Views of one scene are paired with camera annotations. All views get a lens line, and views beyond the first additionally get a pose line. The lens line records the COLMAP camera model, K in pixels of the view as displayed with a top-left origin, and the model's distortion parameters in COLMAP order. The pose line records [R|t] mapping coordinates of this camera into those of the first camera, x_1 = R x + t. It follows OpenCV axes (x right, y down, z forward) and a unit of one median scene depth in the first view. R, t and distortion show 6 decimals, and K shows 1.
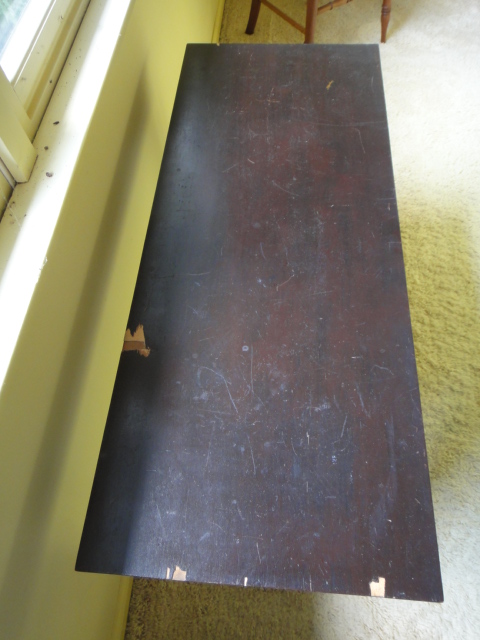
lens RADIAL K [[462.6, 0, 240.0], [0, 462.6, 320.0], [0, 0, 1]] dist [-0.006206, -0.002782]
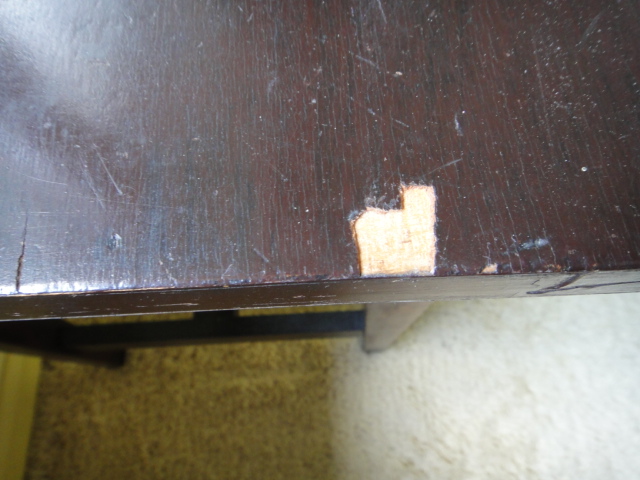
lens RADIAL K [[462.6, 0, 317.8], [0, 462.6, 236.9], [0, 0, 1]] dist [-0.006206, -0.002782]
pose [[0.993280, -0.098554, 0.060675, 0.129194], [0.089359, 0.986239, 0.139093, 0.293631], [-0.073548, -0.132736, 0.988419, 0.427893]]
